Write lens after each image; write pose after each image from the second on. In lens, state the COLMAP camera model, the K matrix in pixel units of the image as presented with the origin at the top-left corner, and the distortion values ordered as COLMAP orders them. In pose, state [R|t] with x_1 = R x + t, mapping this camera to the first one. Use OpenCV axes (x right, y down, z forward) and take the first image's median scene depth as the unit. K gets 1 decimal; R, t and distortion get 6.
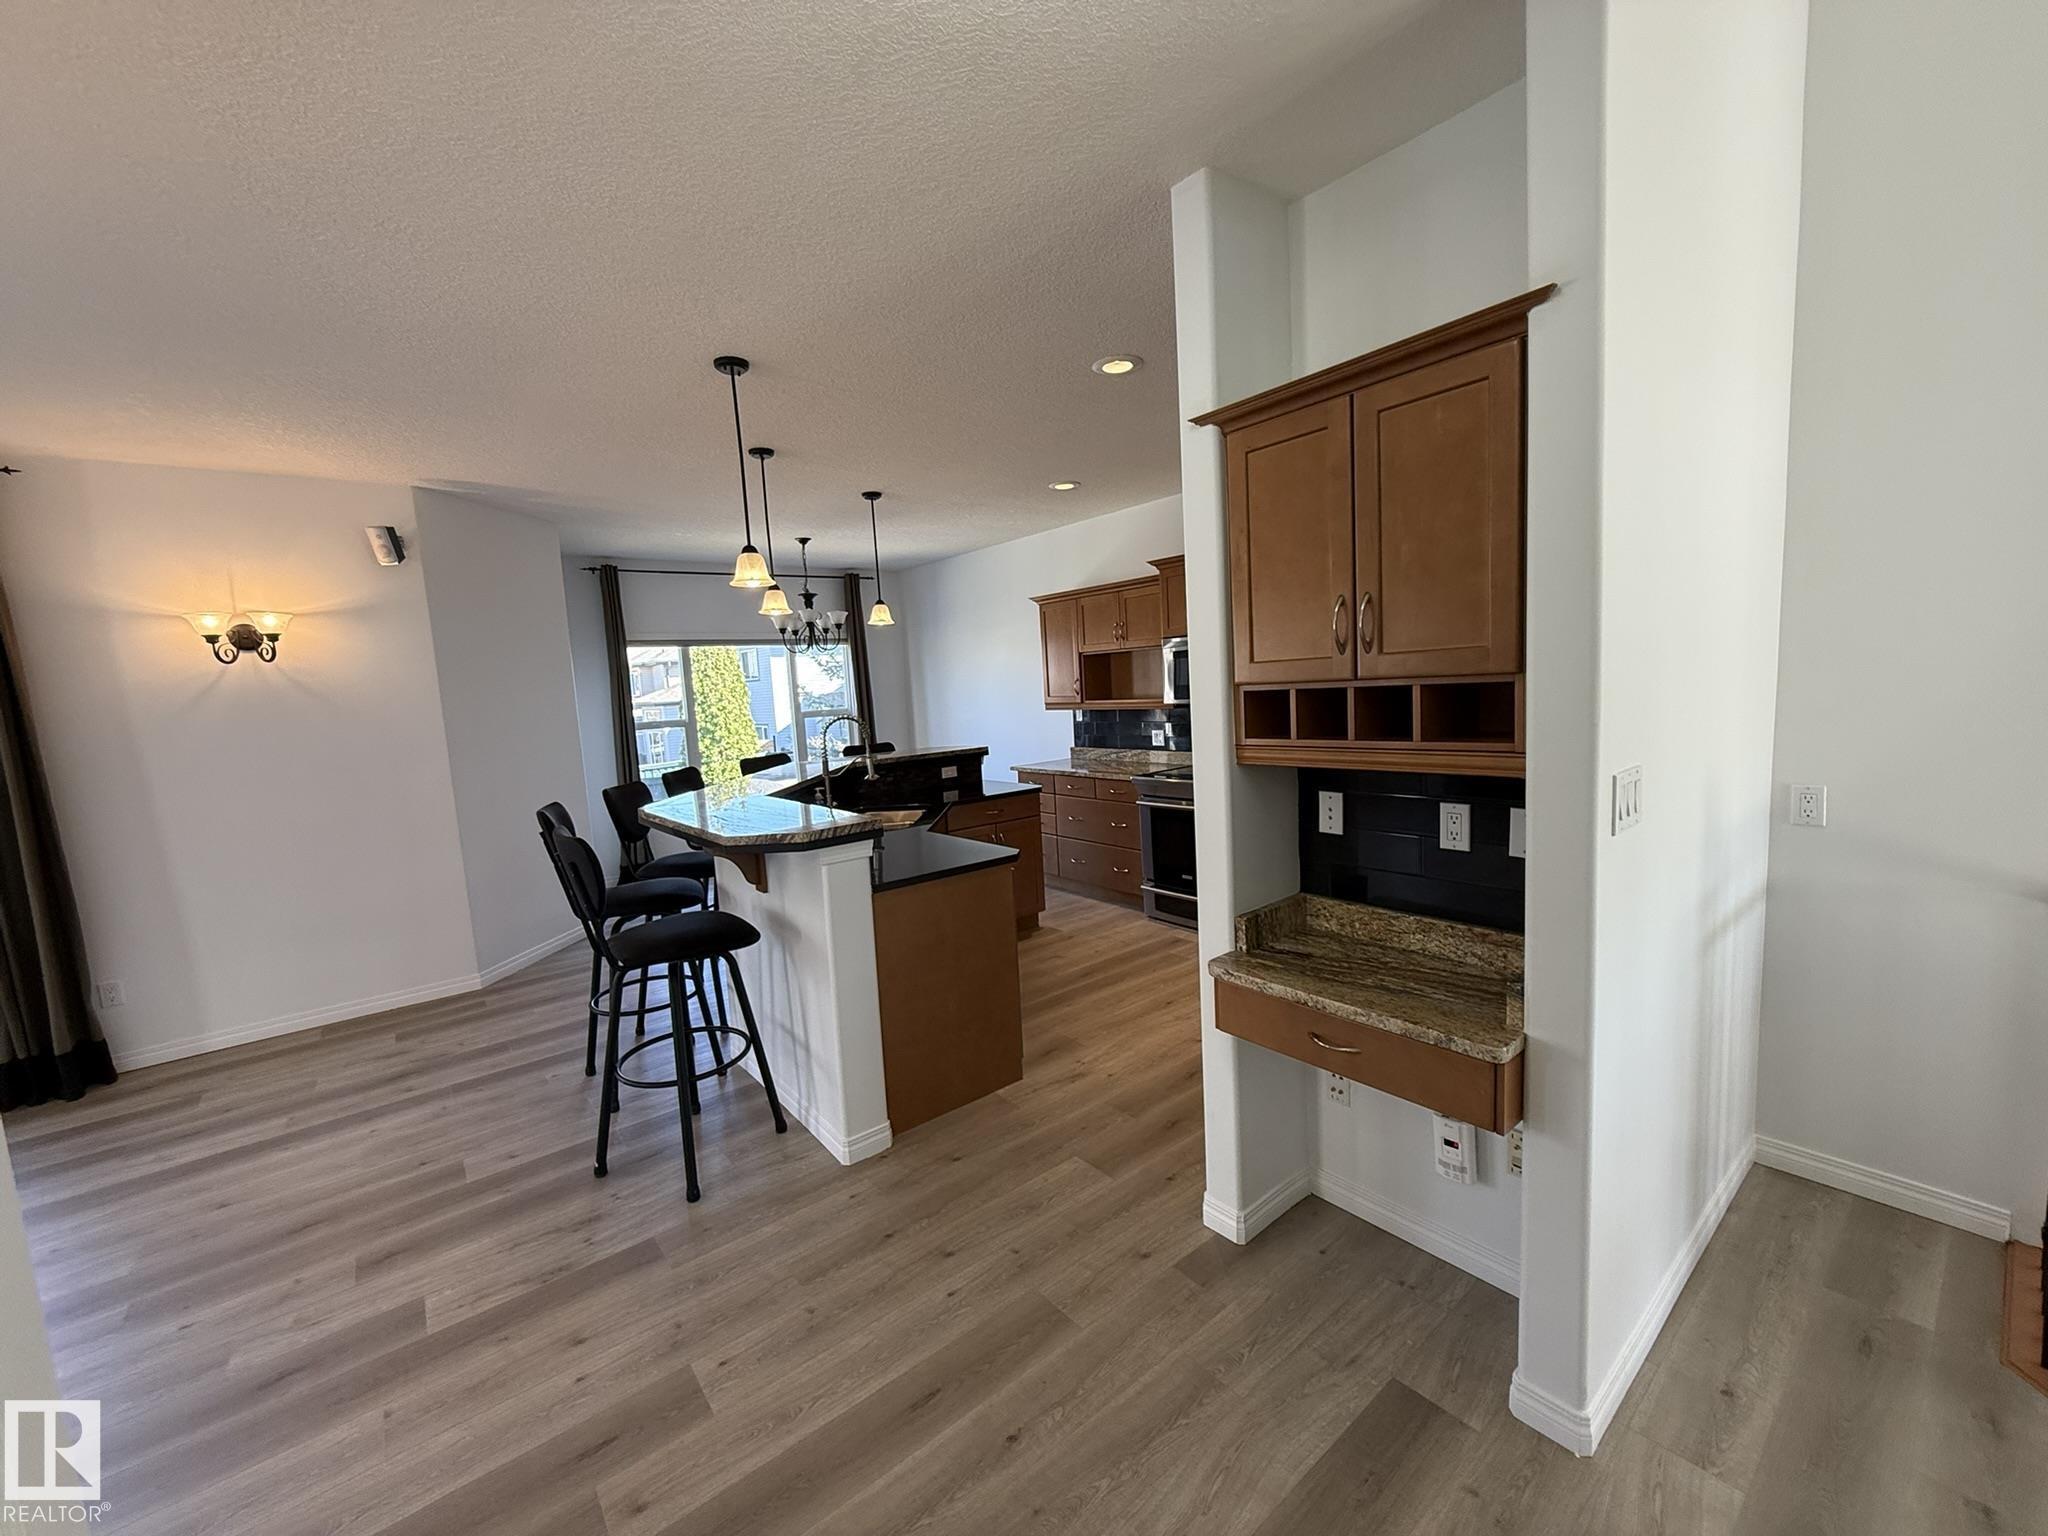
lens RADIAL K [[812.6, 0, 1026.2], [0, 812.6, 770.8], [0, 0, 1]] dist [0.000116, 0.000097]
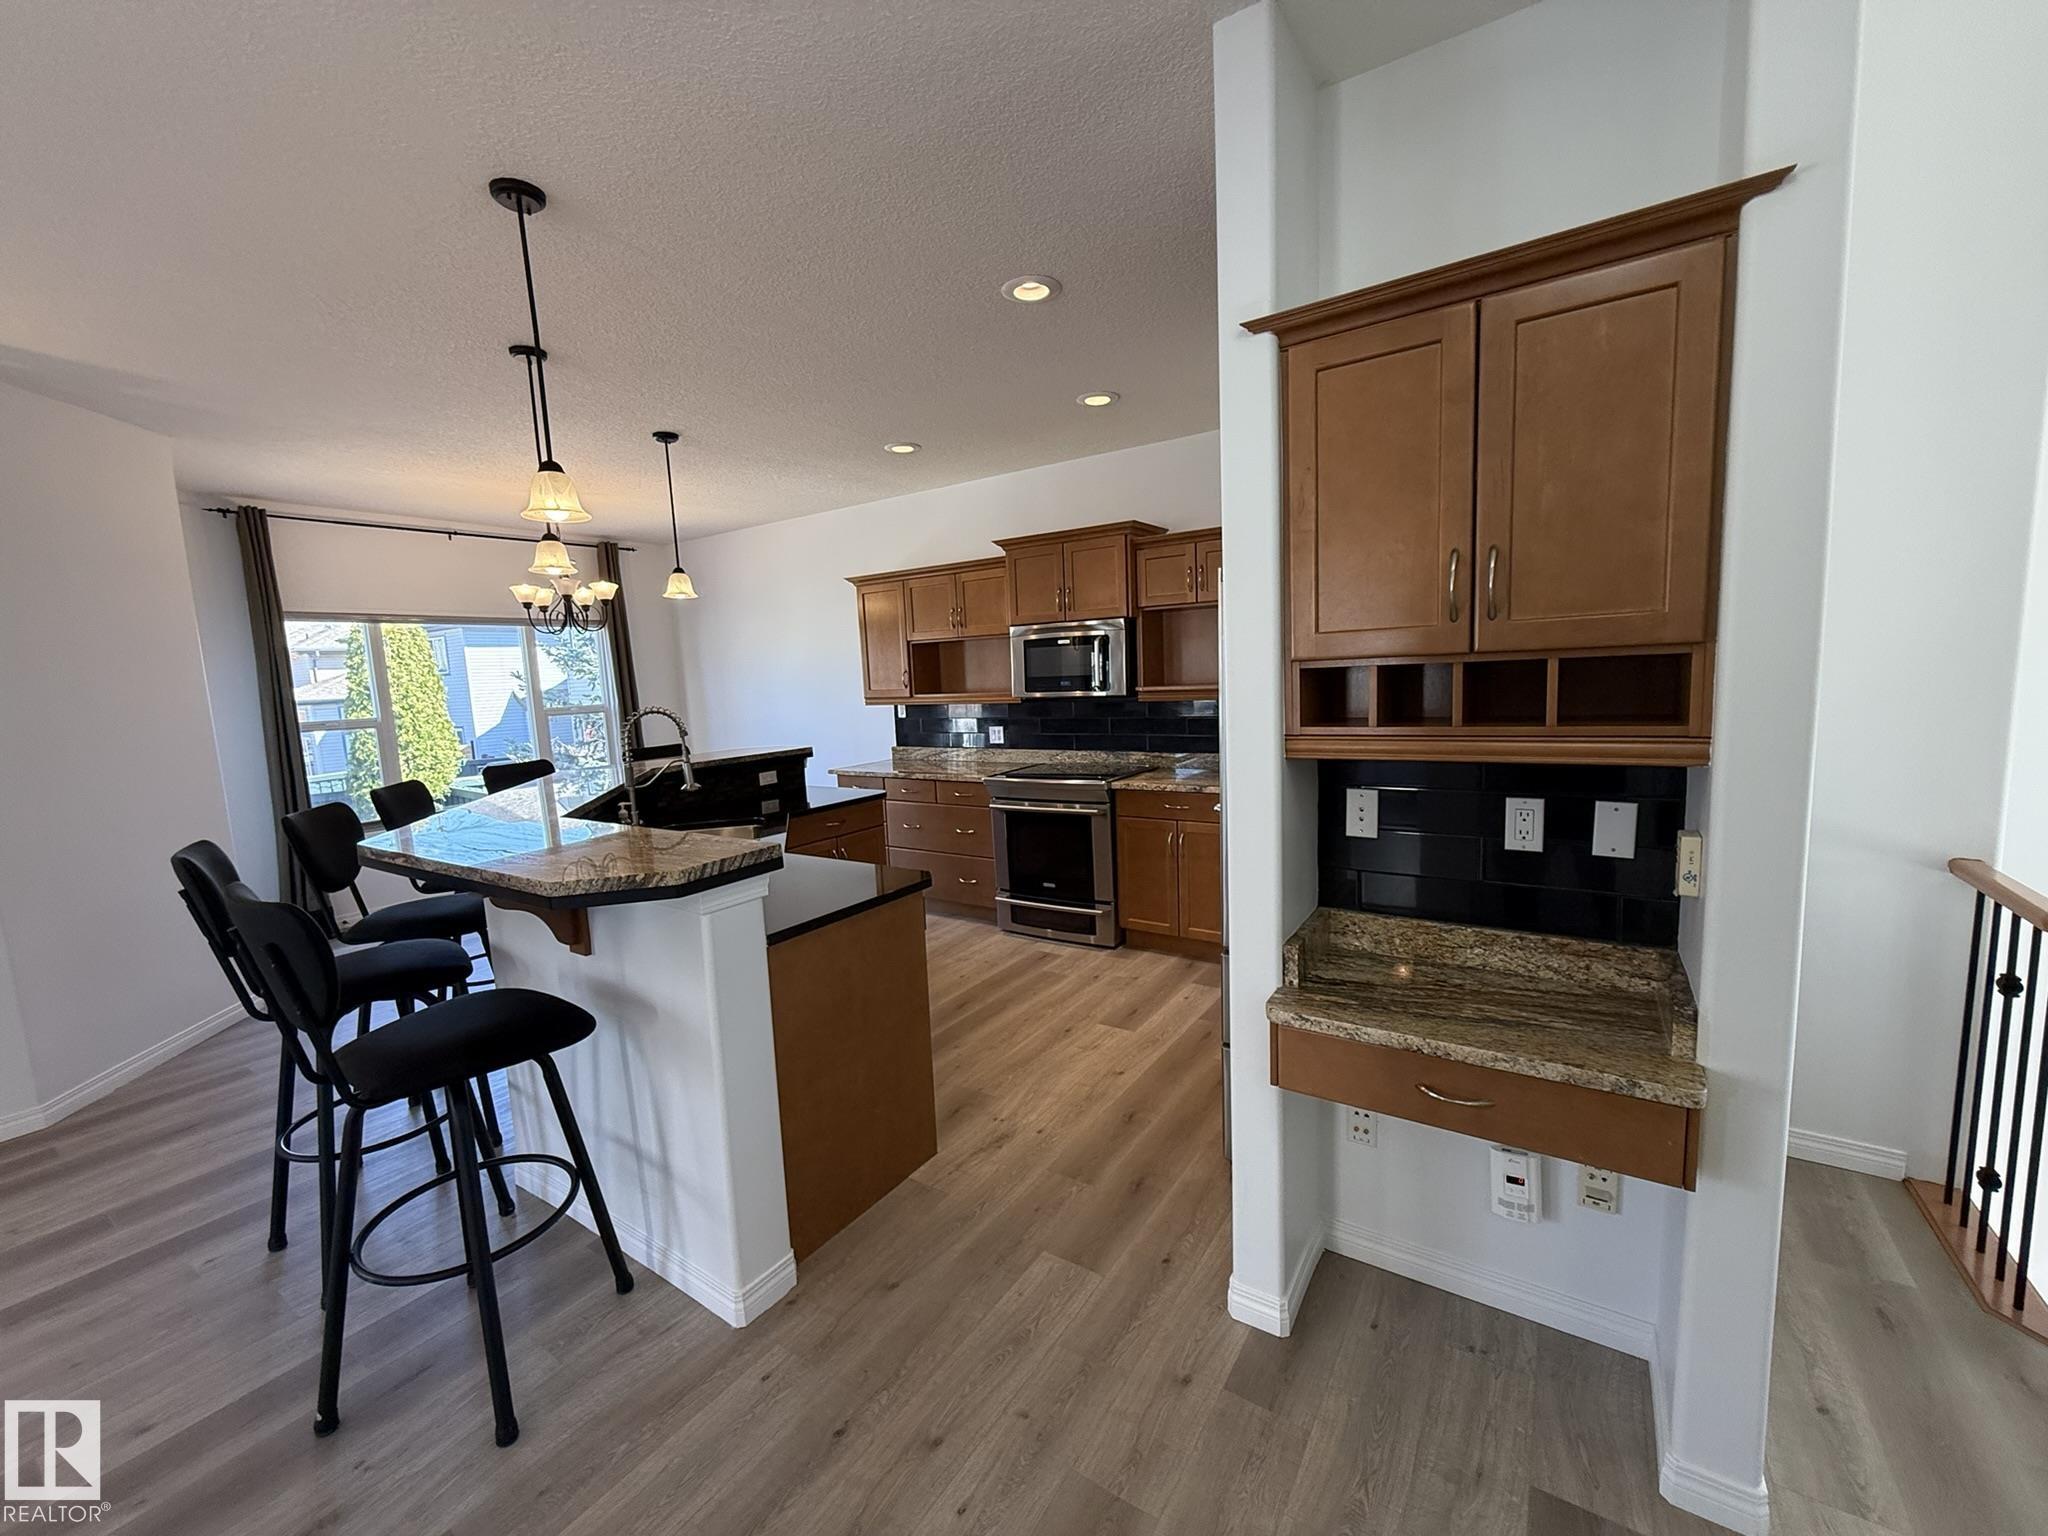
lens RADIAL K [[812.6, 0, 1026.2], [0, 812.6, 770.8], [0, 0, 1]] dist [0.000116, 0.000097]
pose [[0.953454, -0.023363, 0.300631, -0.182262], [0.023600, 0.999717, 0.002844, -0.003457], [-0.300612, 0.004383, 0.953736, 0.231212]]
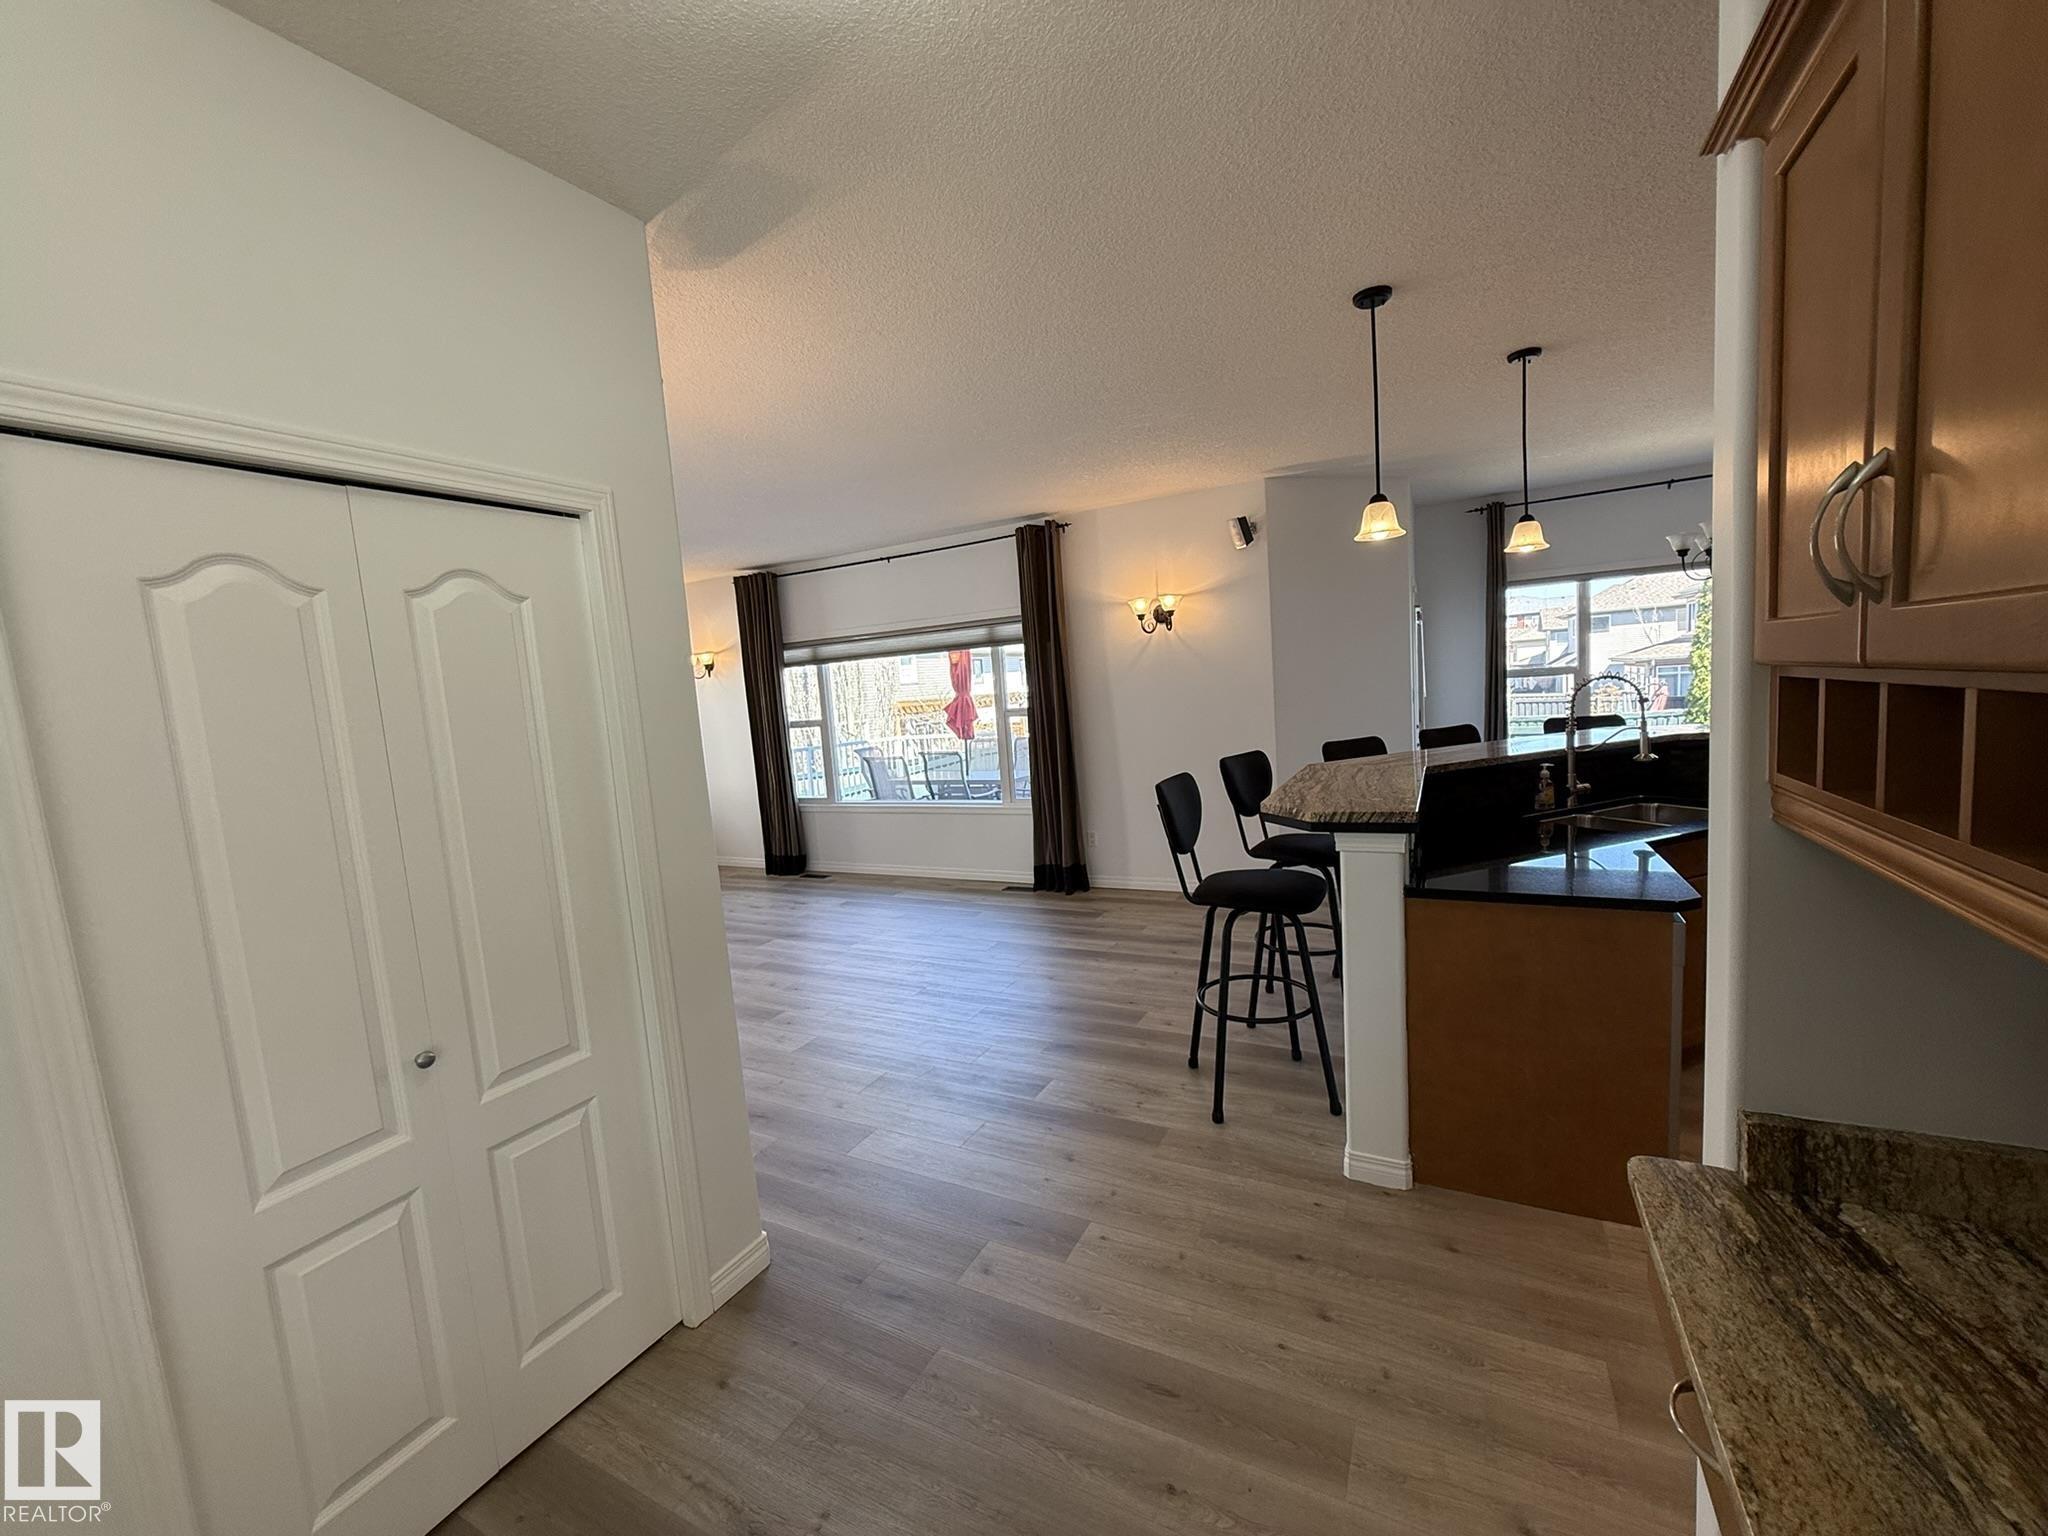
lens RADIAL K [[812.6, 0, 1026.2], [0, 812.6, 770.8], [0, 0, 1]] dist [0.000116, 0.000097]
pose [[0.400233, 0.123027, -0.908118, 0.407043], [-0.048830, 0.992403, 0.112925, -0.056819], [0.915112, -0.000853, 0.403200, 0.291961]]
